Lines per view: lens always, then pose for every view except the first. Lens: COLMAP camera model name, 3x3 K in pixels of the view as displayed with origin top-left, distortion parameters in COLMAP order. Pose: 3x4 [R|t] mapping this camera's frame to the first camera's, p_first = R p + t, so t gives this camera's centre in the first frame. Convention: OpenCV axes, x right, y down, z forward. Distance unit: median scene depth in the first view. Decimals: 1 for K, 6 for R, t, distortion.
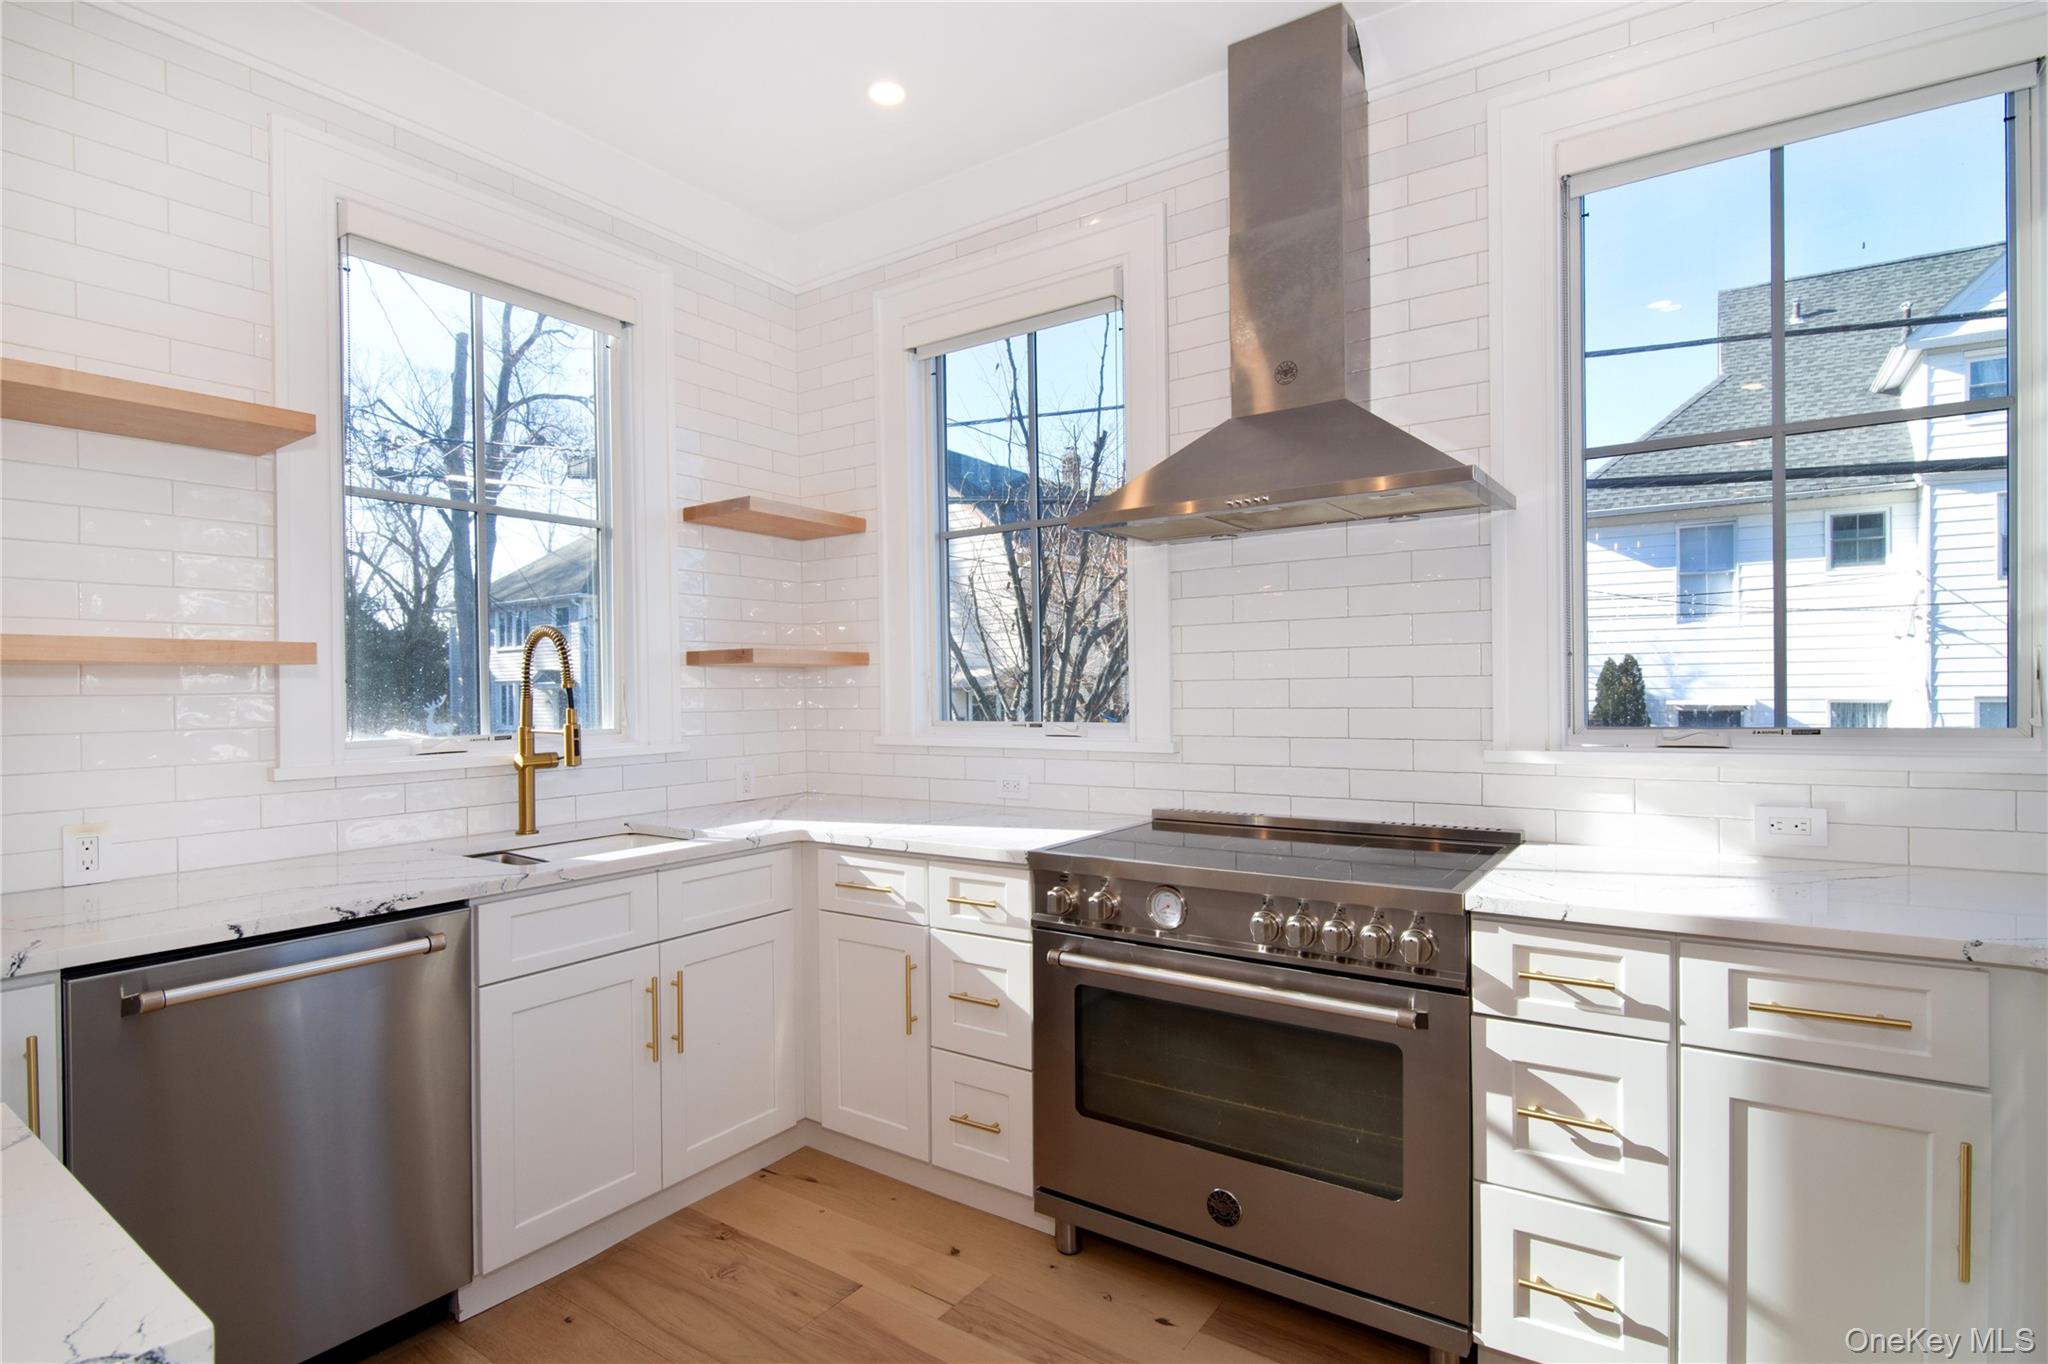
lens RADIAL K [[1008.0, 0, 1025.0], [0, 1008.0, 693.3], [0, 0, 1]] dist [-0.016623, -0.006745]
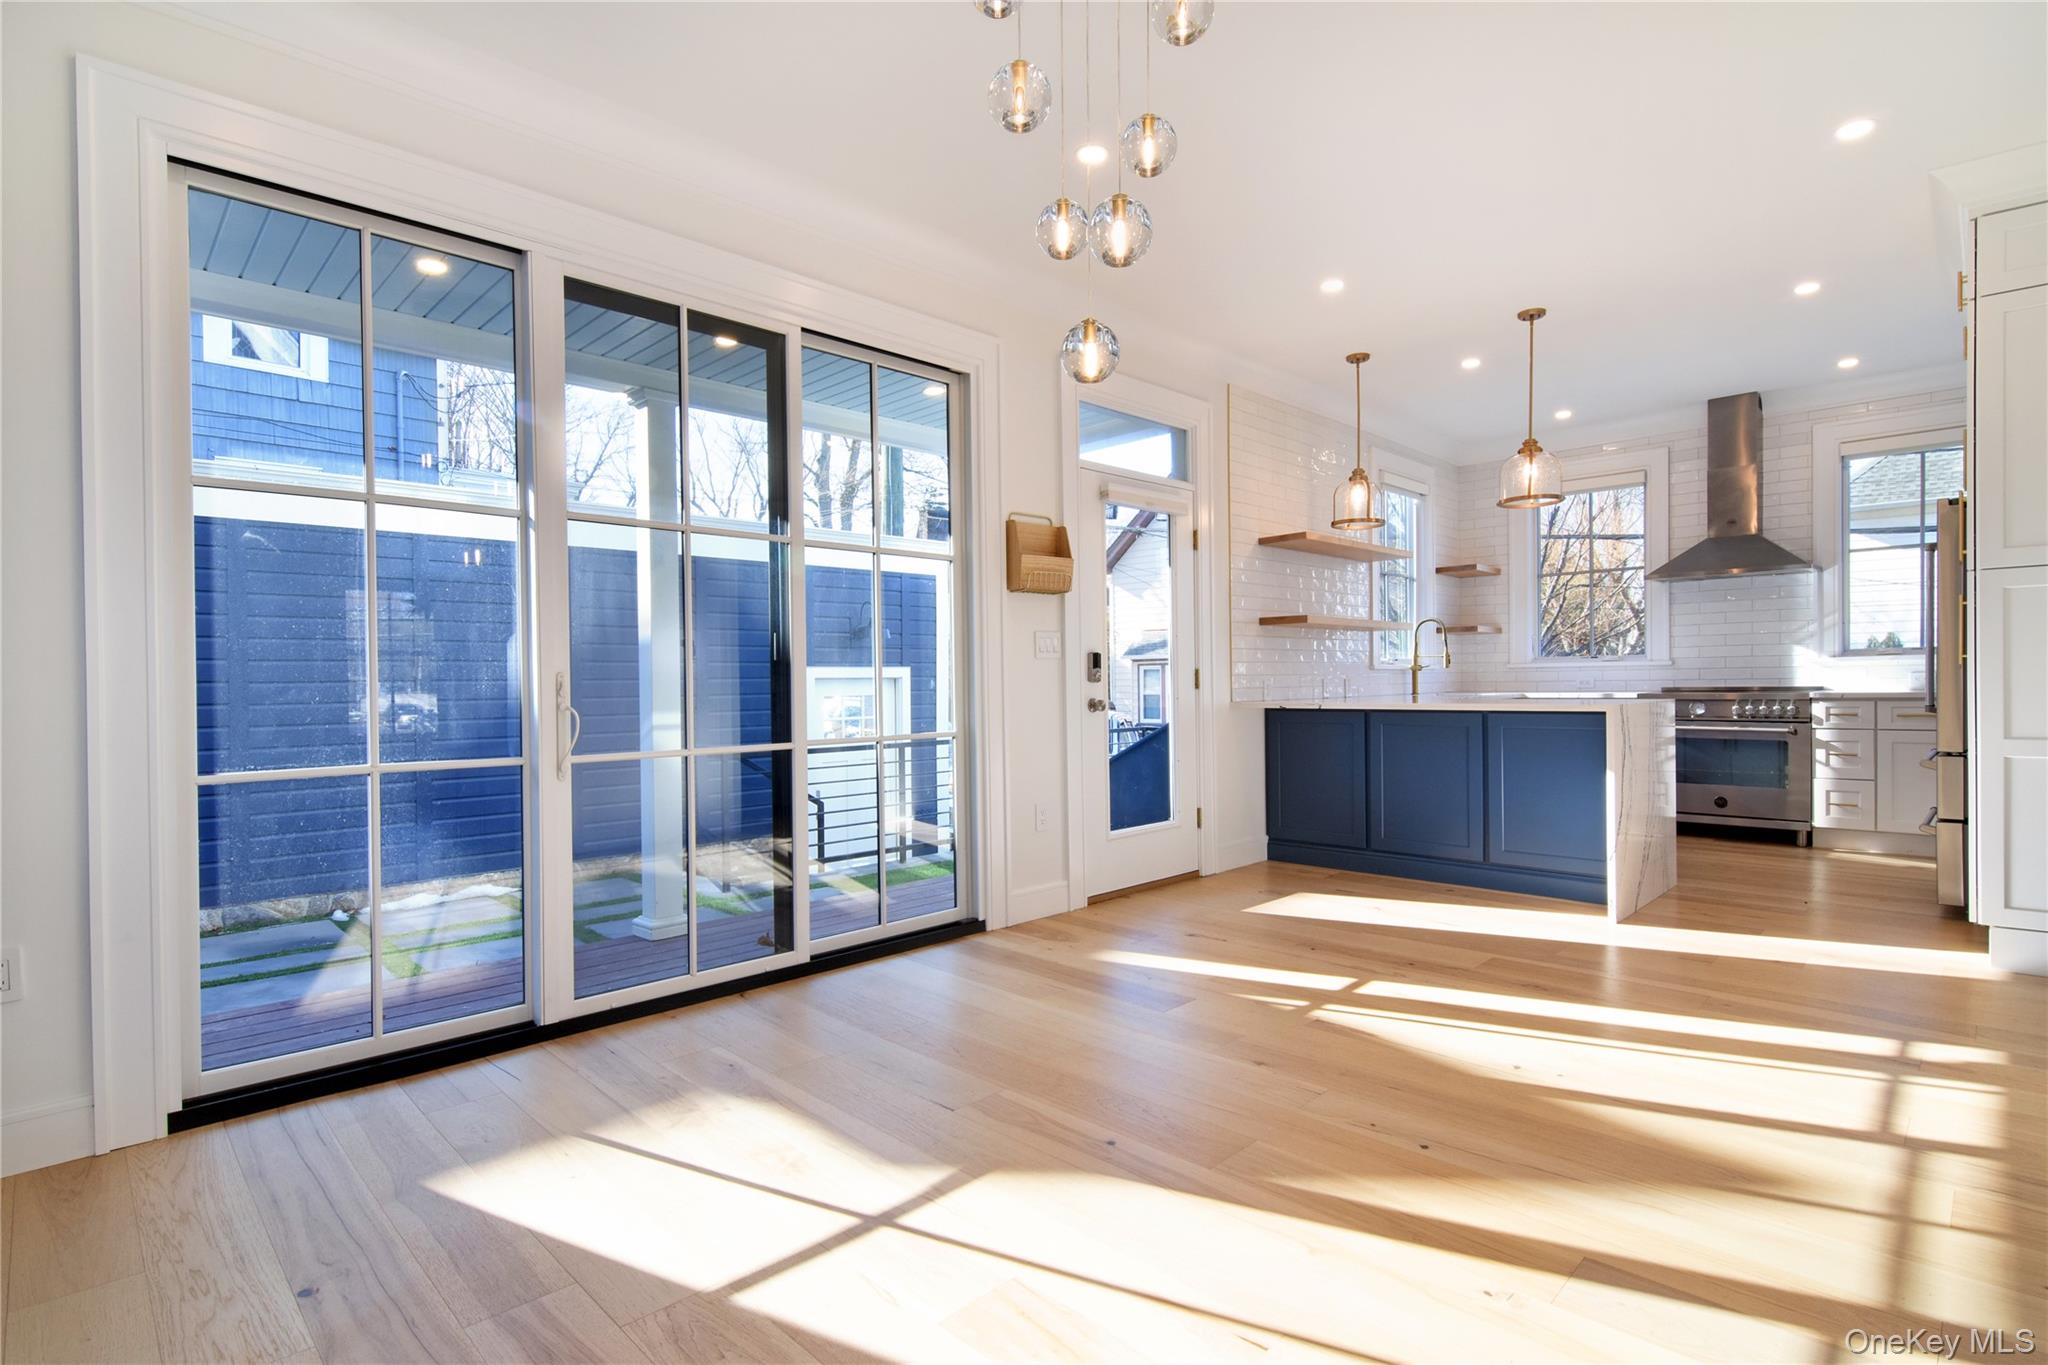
lens RADIAL K [[1008.0, 0, 1034.2], [0, 1008.0, 700.0], [0, 0, 1]] dist [-0.016623, -0.006745]
pose [[0.984608, 0.001747, -0.174769, -1.243752], [0.002032, 0.999768, 0.021440, 0.113595], [0.174766, -0.021466, 0.984376, -2.217557]]
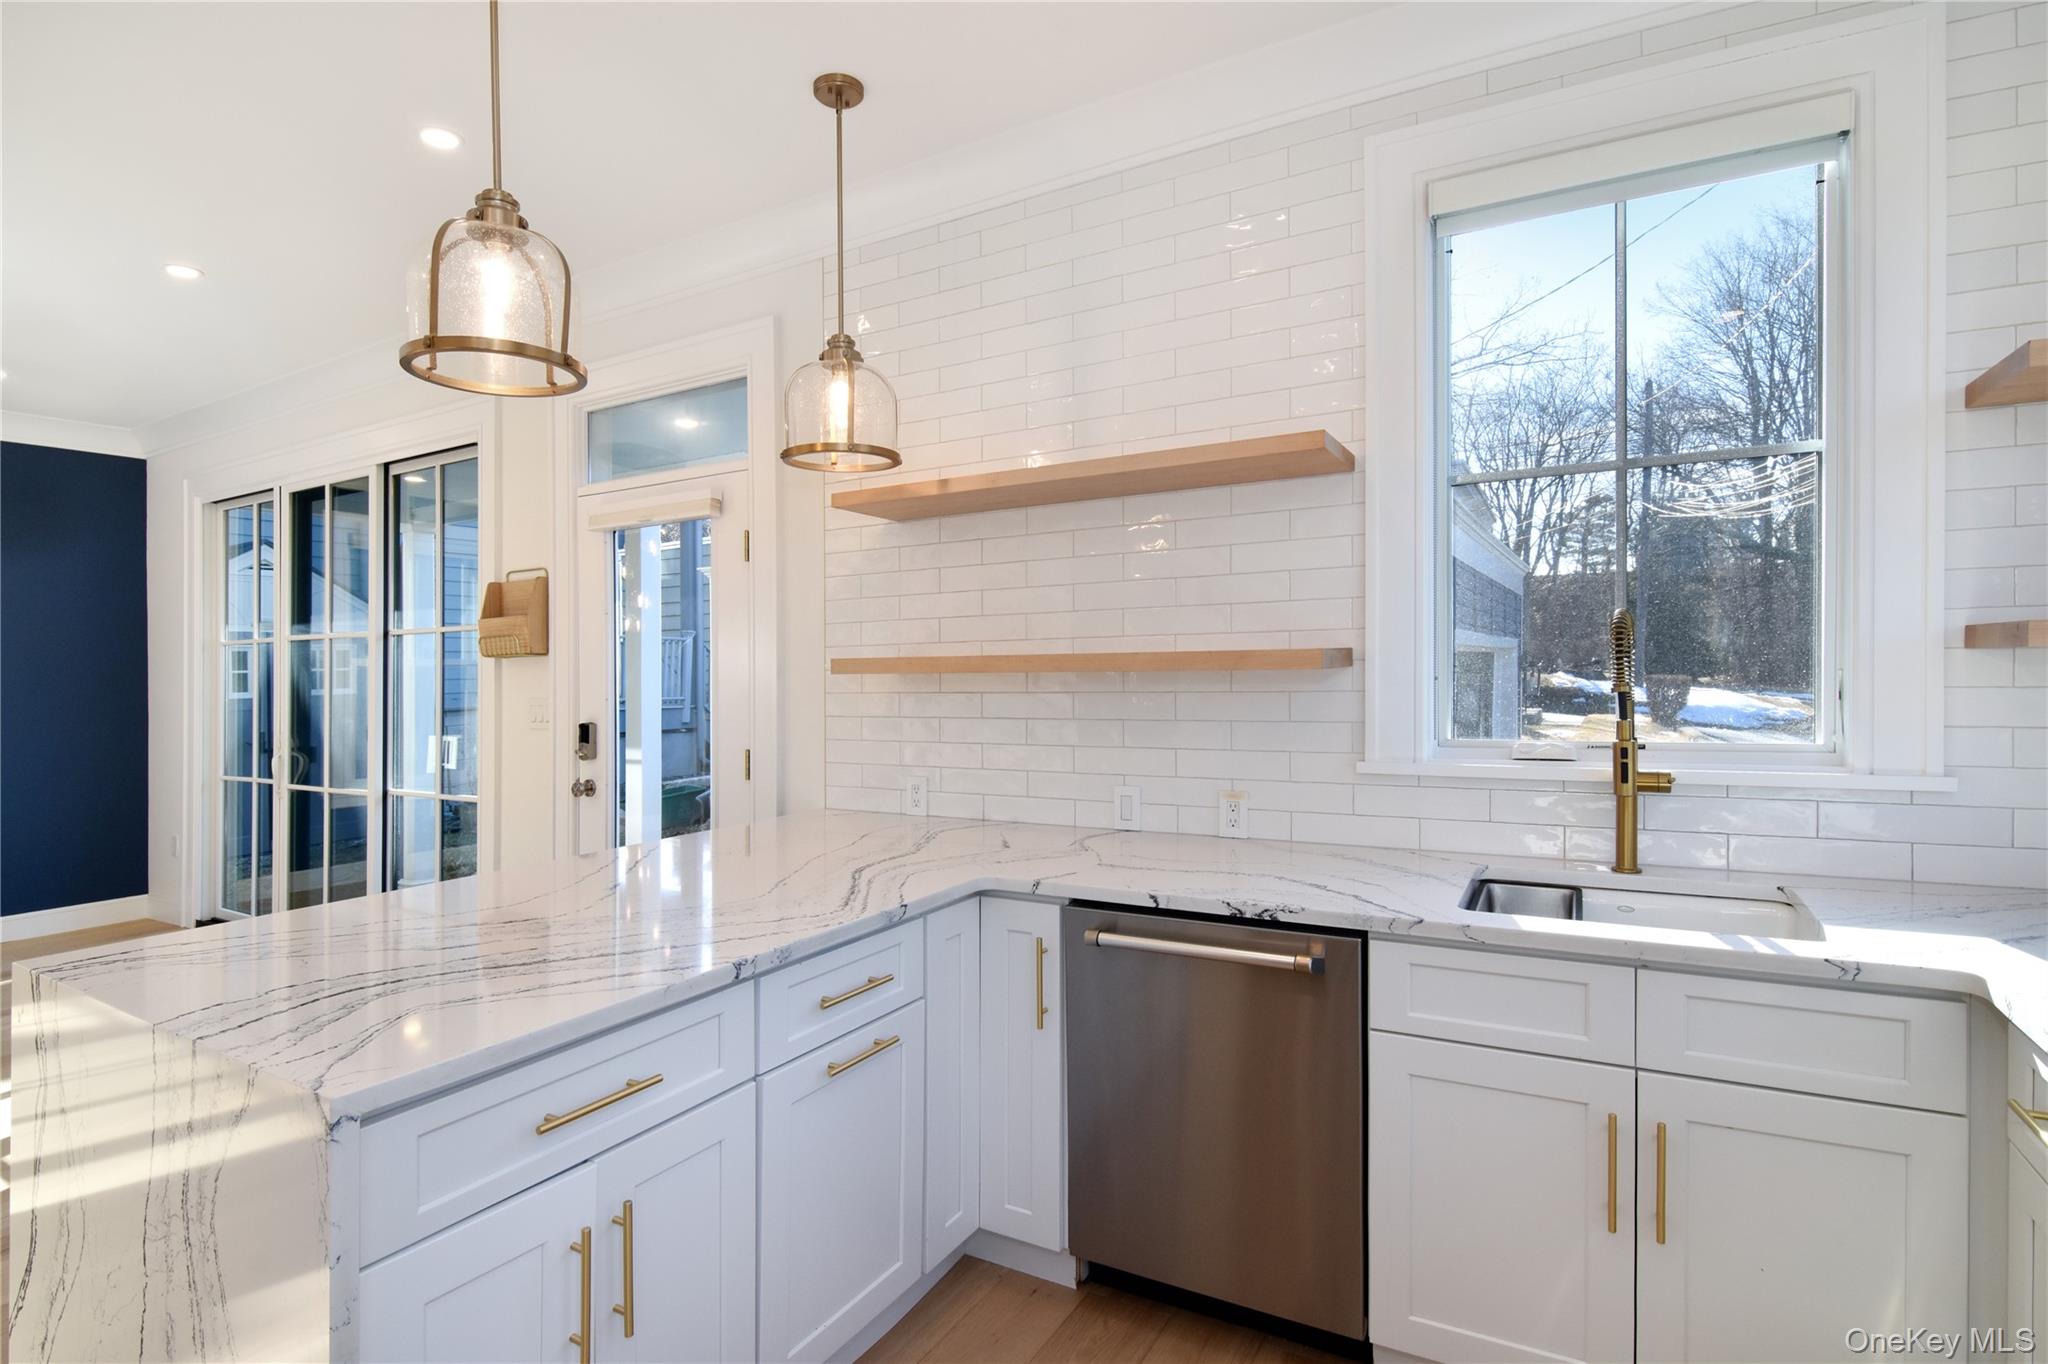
lens RADIAL K [[1008.0, 0, 1017.6], [0, 1008.0, 676.4], [0, 0, 1]] dist [-0.016623, -0.006745]
pose [[0.083624, 0.021752, -0.996260, 0.292359], [0.011704, 0.999671, 0.022809, -0.044535], [0.996429, -0.013567, 0.083342, 0.555182]]
